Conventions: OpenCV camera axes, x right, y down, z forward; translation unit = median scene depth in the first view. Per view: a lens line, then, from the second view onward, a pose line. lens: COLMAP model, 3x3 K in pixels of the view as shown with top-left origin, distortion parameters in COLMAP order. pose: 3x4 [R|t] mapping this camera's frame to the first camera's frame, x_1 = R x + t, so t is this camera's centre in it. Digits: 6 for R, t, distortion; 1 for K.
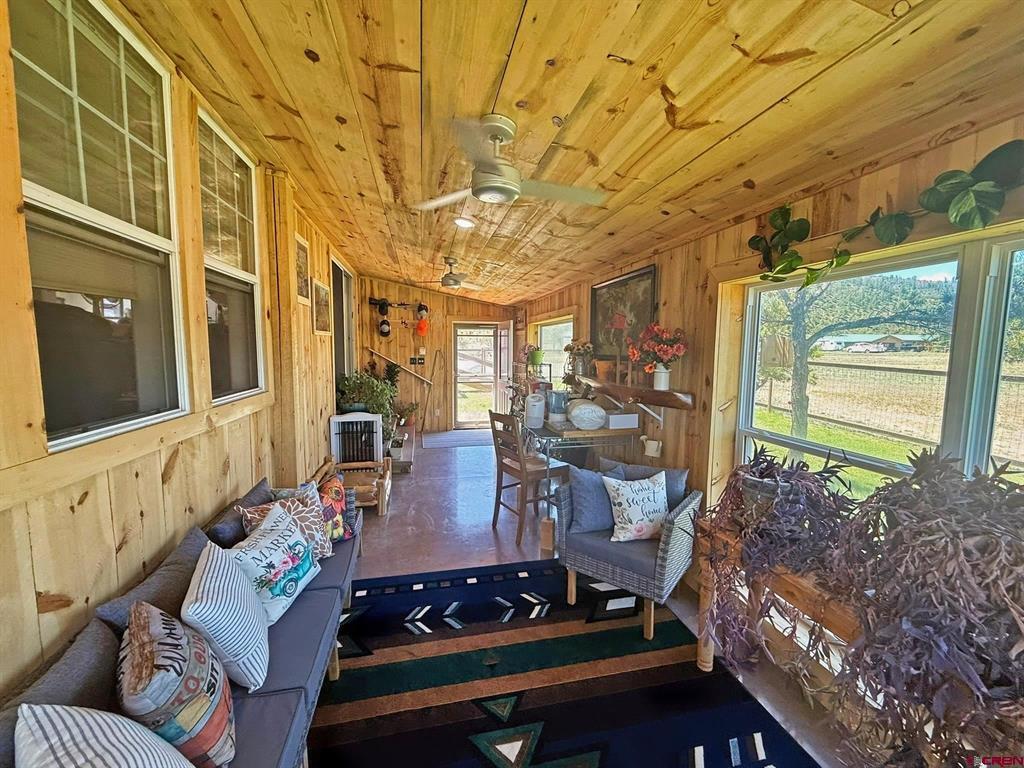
lens RADIAL K [[409.4, 0, 510.9], [0, 409.4, 383.4], [0, 0, 1]] dist [0.003251, 0.000105]
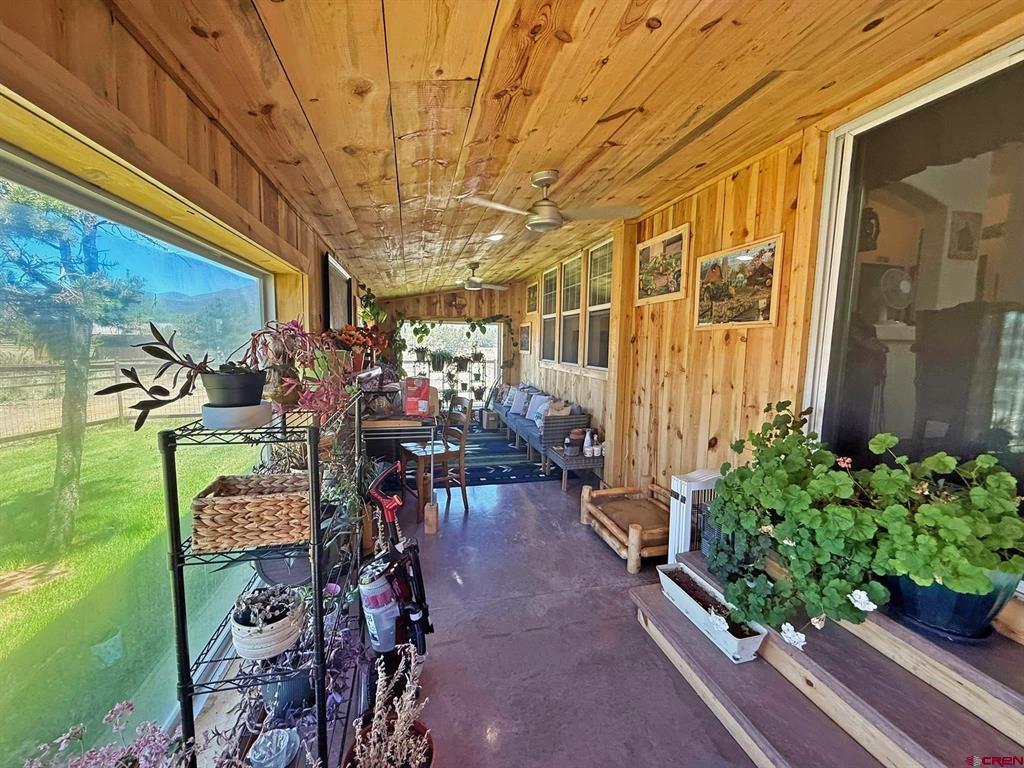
lens RADIAL K [[409.4, 0, 510.8], [0, 409.4, 383.7], [0, 0, 1]] dist [0.003251, 0.000105]
pose [[-0.999521, -0.020985, -0.022760, -0.185418], [-0.024944, 0.981351, 0.190597, -0.267187], [0.018336, 0.191073, -0.981405, 2.957980]]
